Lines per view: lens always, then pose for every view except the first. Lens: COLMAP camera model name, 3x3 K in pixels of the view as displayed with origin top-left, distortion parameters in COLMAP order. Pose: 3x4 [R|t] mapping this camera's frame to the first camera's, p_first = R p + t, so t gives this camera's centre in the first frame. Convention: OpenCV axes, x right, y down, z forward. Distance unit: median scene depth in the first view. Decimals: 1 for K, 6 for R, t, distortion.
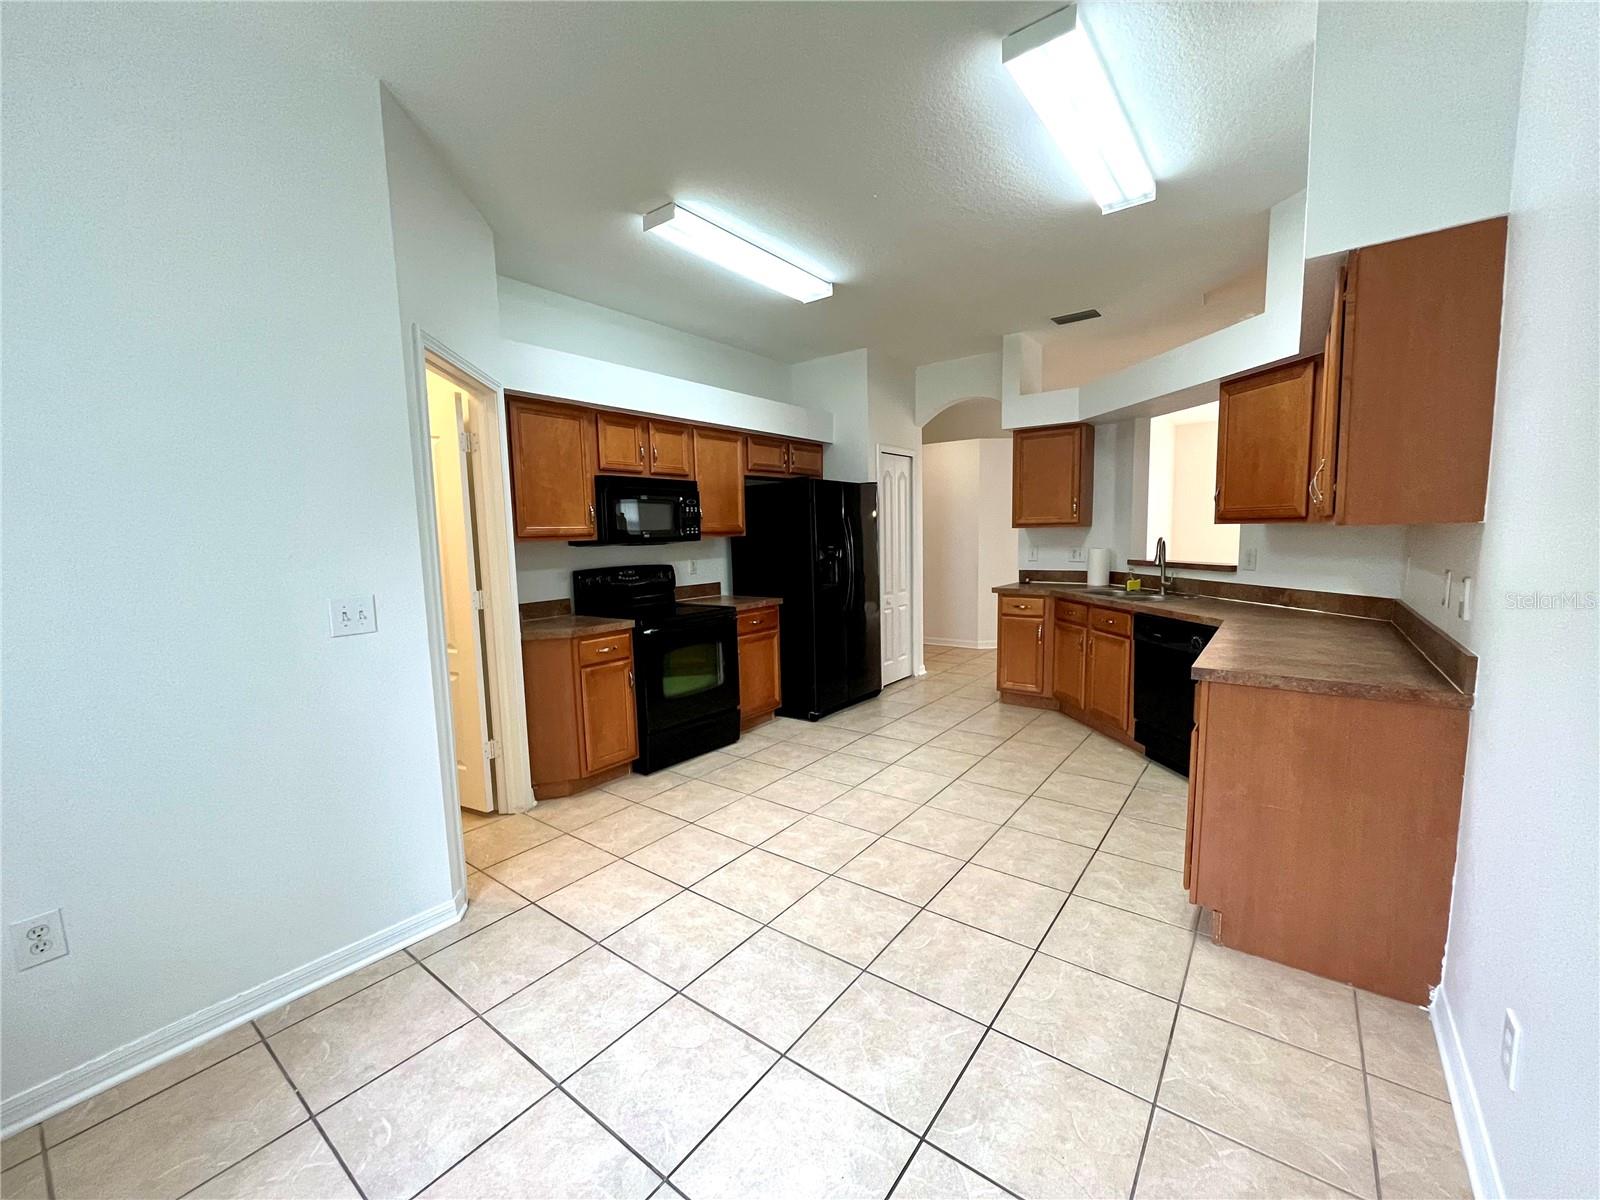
lens RADIAL K [[645.5, 0, 802.4], [0, 645.5, 598.7], [0, 0, 1]] dist [-0.001965, -0.000772]
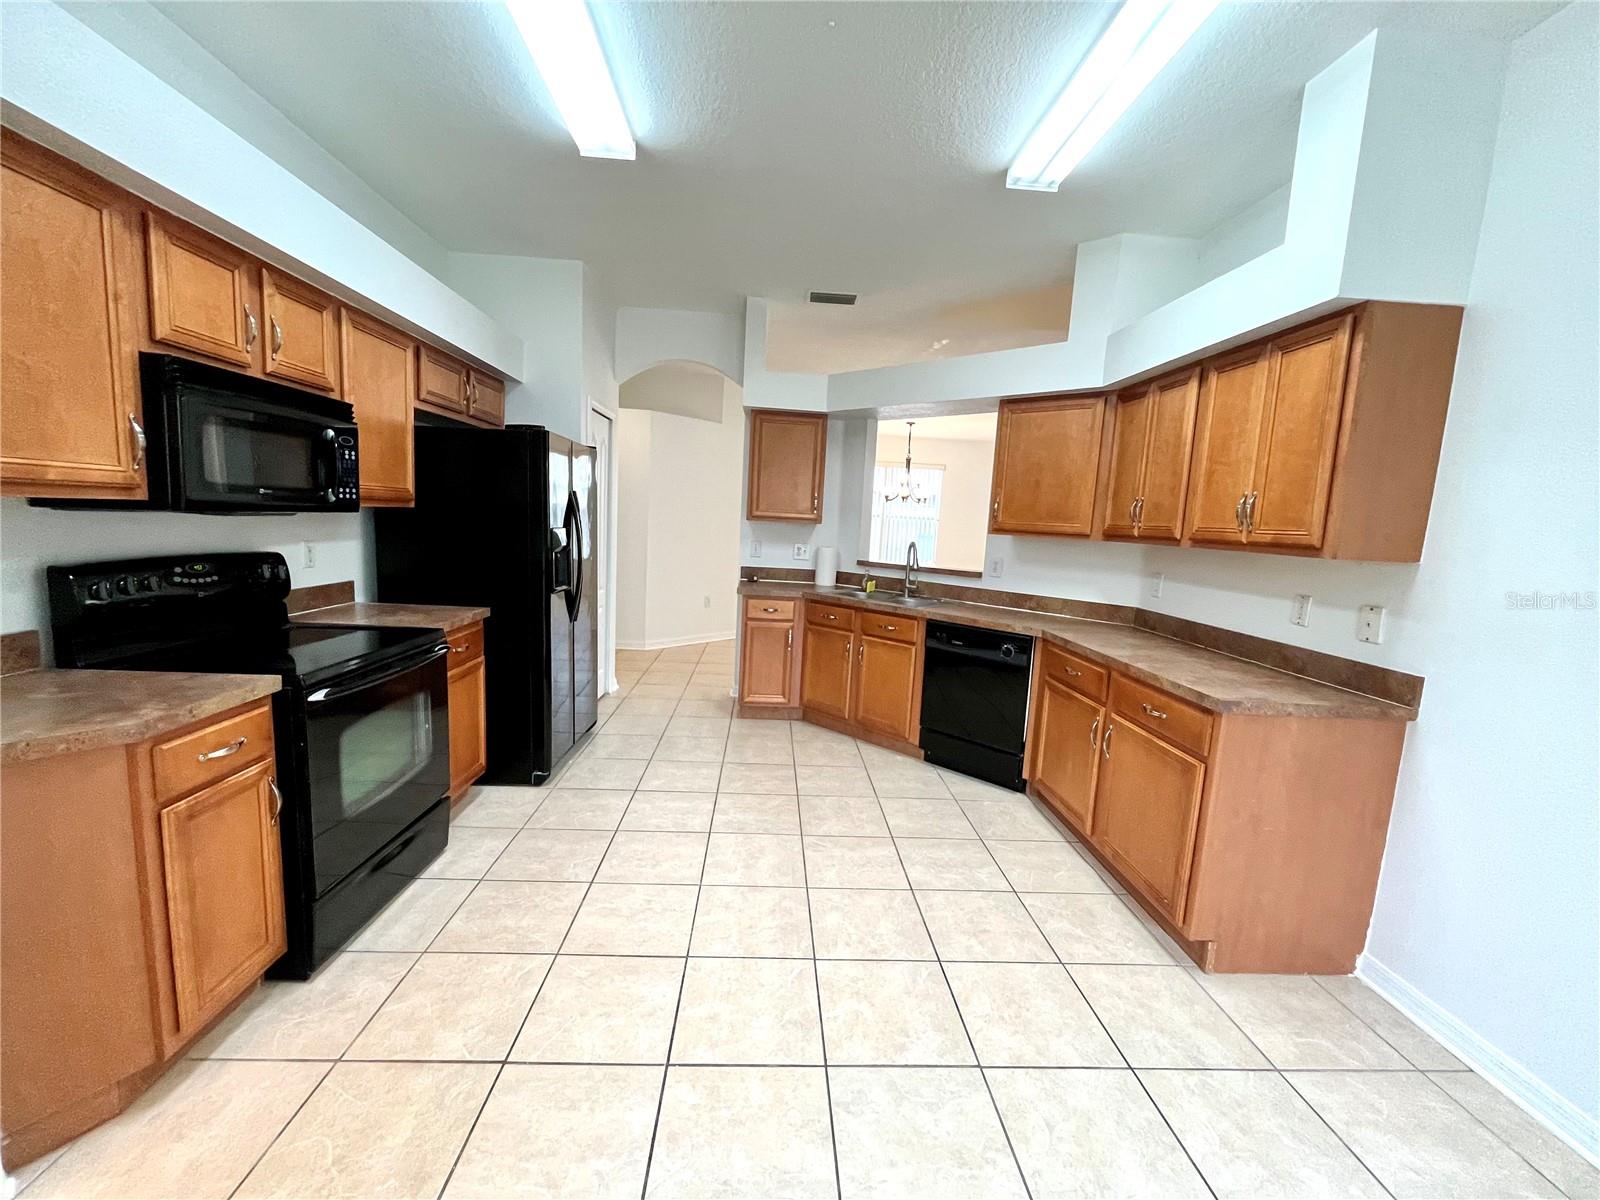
lens RADIAL K [[645.5, 0, 802.2], [0, 645.5, 599.6], [0, 0, 1]] dist [-0.001965, -0.000772]
pose [[0.764384, -0.016982, 0.644538, -0.246824], [-0.003692, 0.999521, 0.030713, -0.035768], [-0.644751, -0.025856, 0.763955, 0.350884]]
